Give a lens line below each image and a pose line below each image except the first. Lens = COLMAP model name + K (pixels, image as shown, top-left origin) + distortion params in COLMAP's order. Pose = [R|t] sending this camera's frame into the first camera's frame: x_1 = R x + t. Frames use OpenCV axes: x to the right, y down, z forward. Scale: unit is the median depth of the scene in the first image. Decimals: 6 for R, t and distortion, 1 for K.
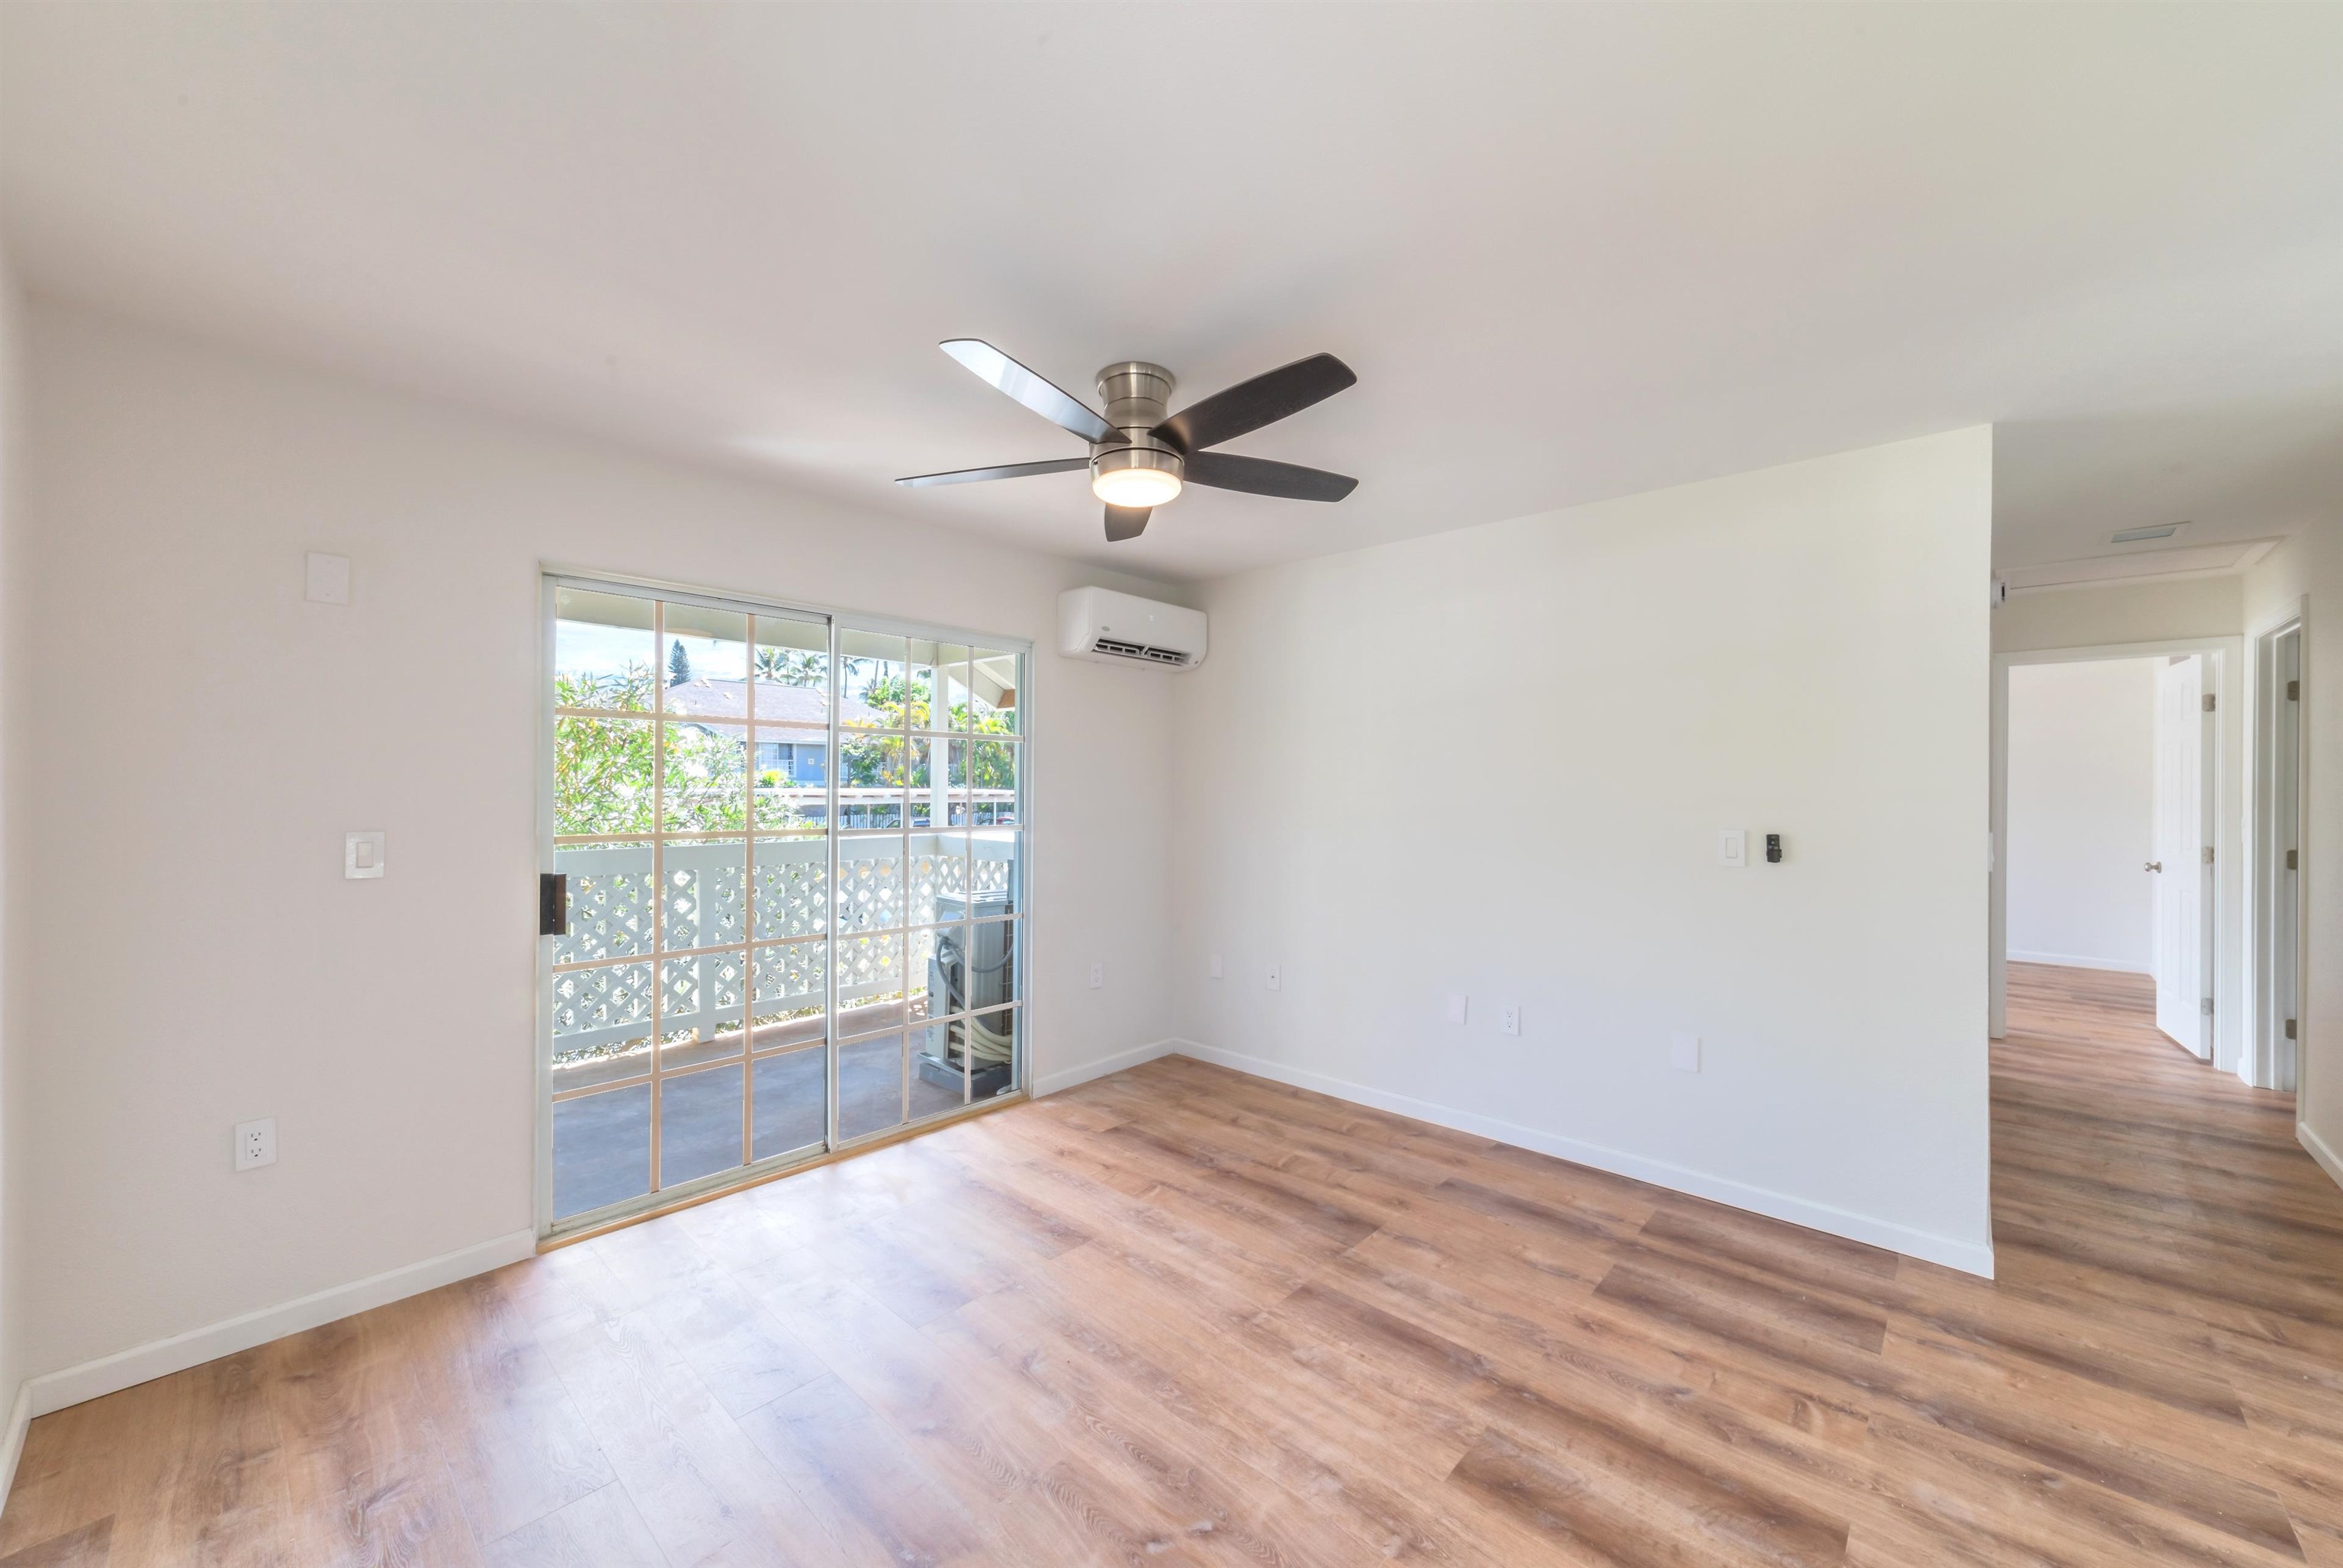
lens RADIAL K [[887.3, 0, 1166.7], [0, 887.3, 786.3], [0, 0, 1]] dist [0.000743, 0.000371]
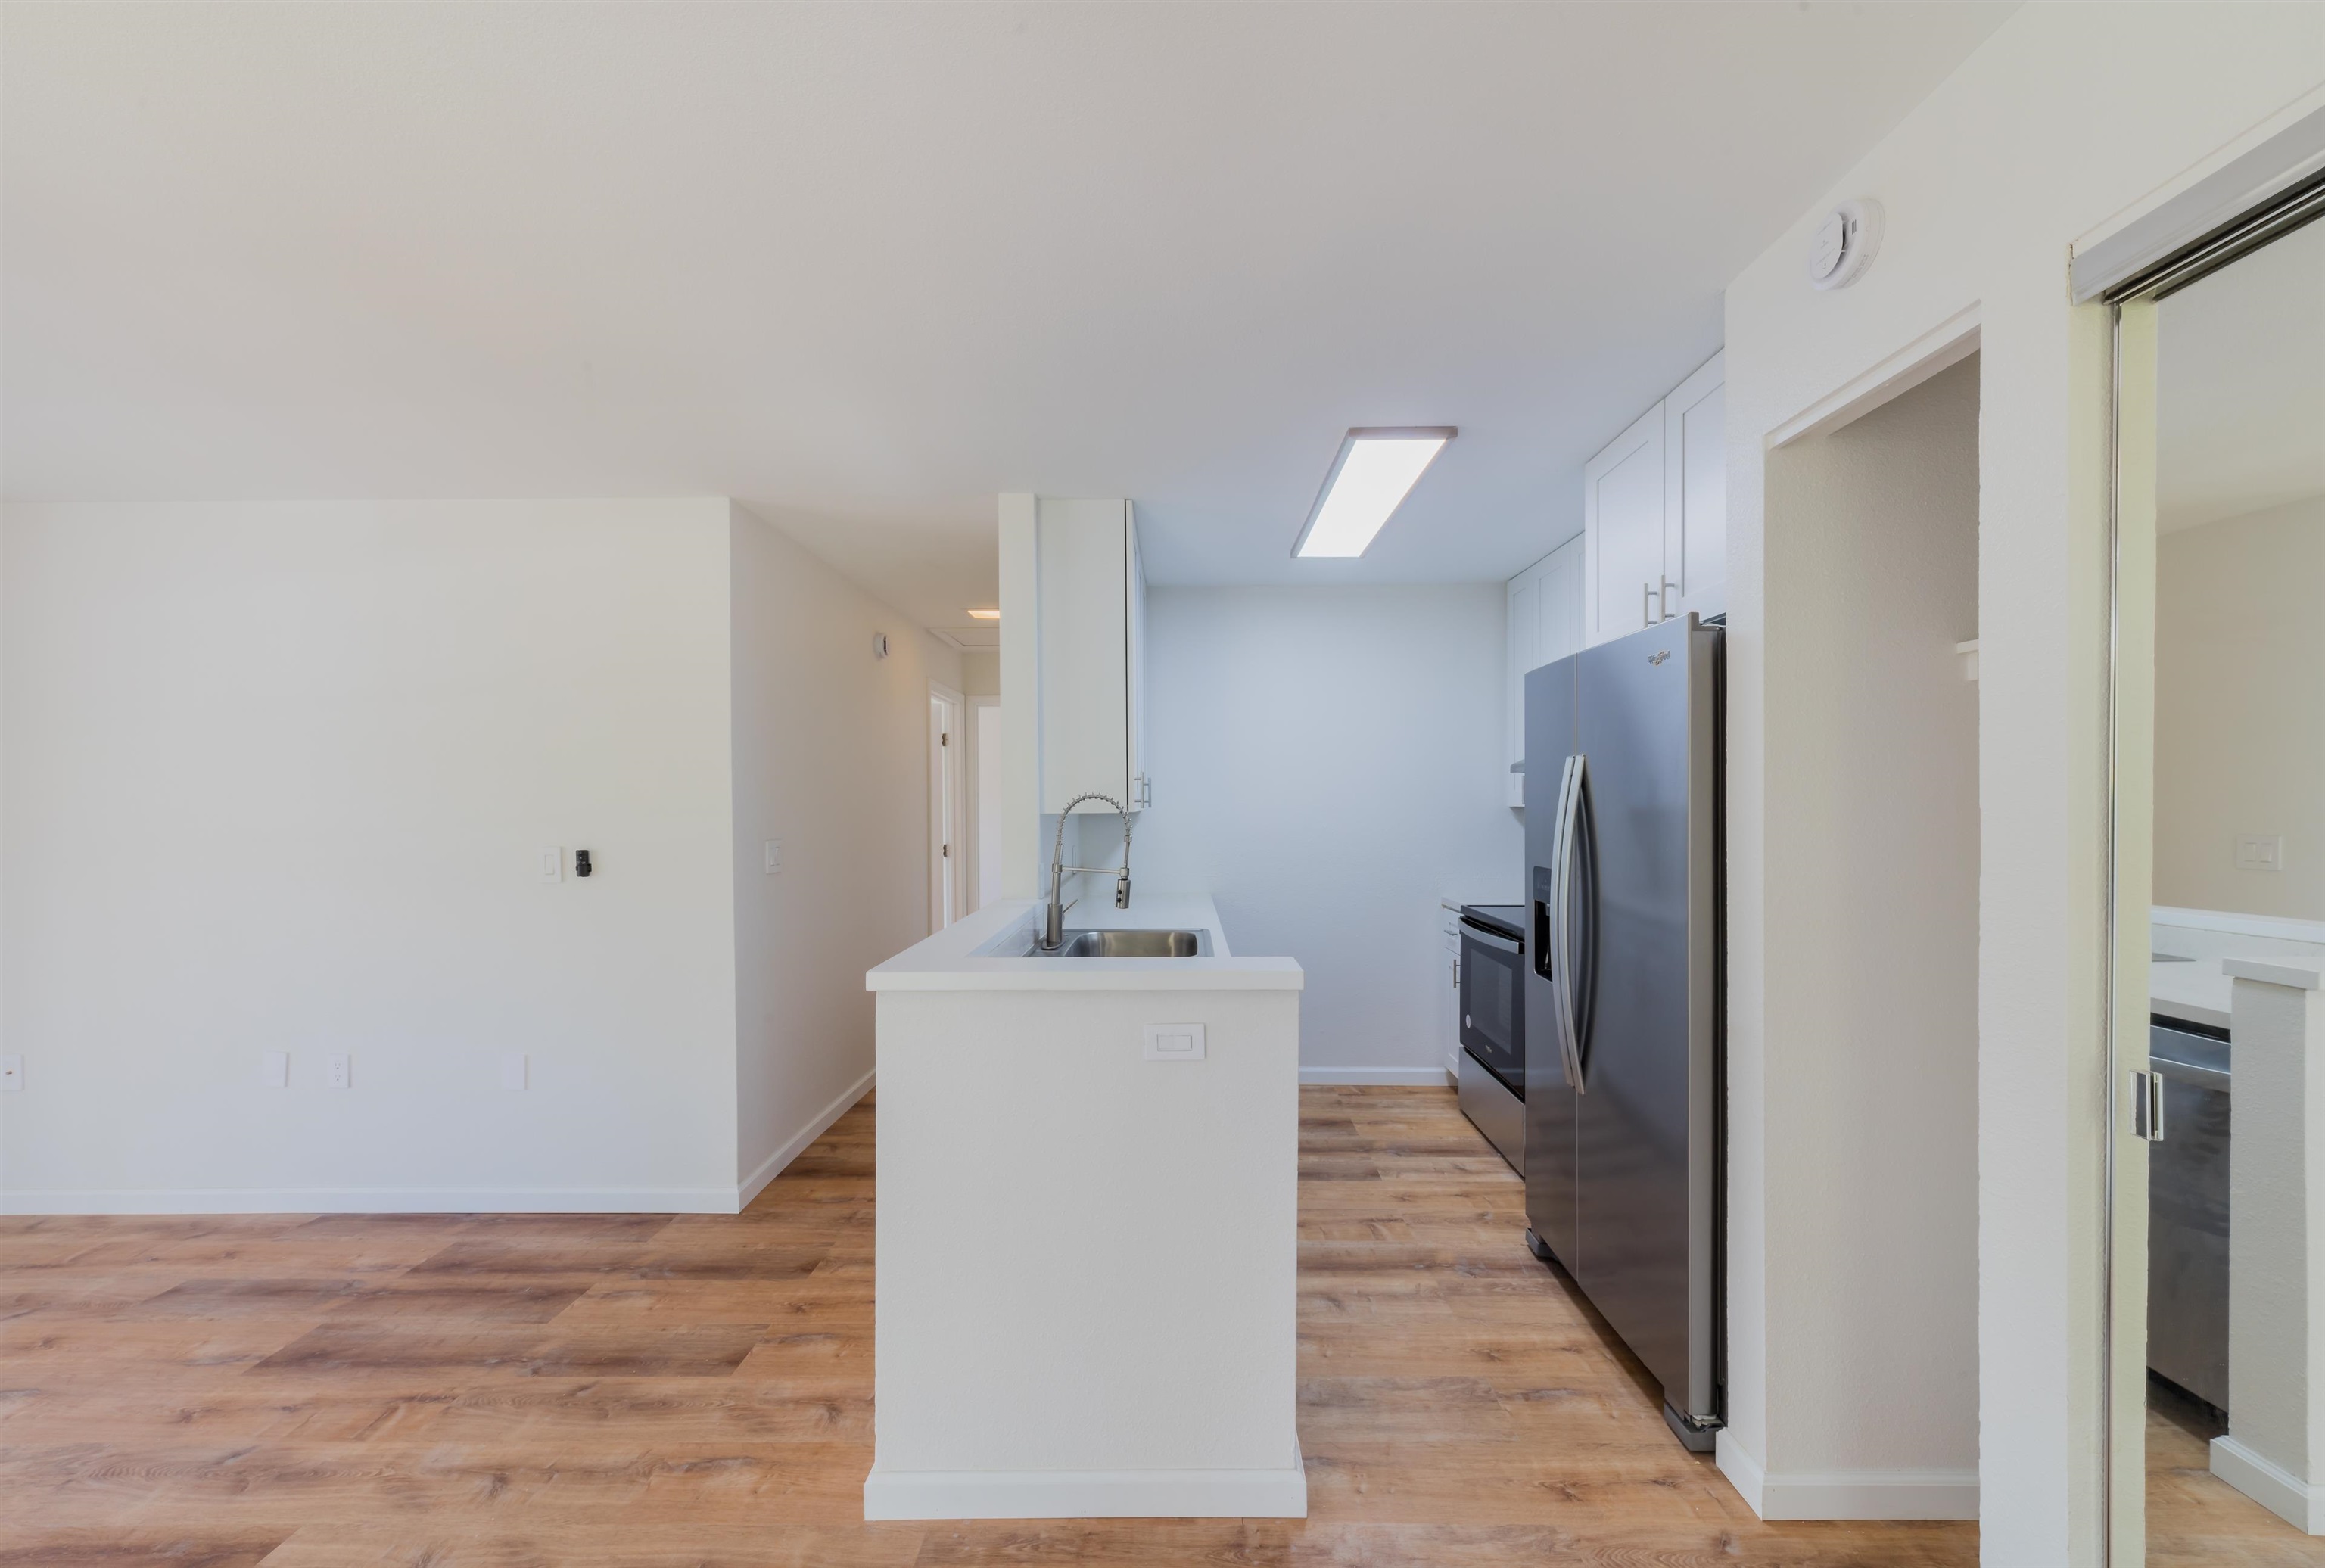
lens RADIAL K [[901.8, 0, 1165.9], [0, 901.8, 792.5], [0, 0, 1]] dist [0.000767, 0.000162]
pose [[0.738428, 0.001613, 0.674331, 0.525730], [0.004782, 0.999959, -0.007627, -0.003351], [-0.674316, 0.008857, 0.738390, -0.294769]]
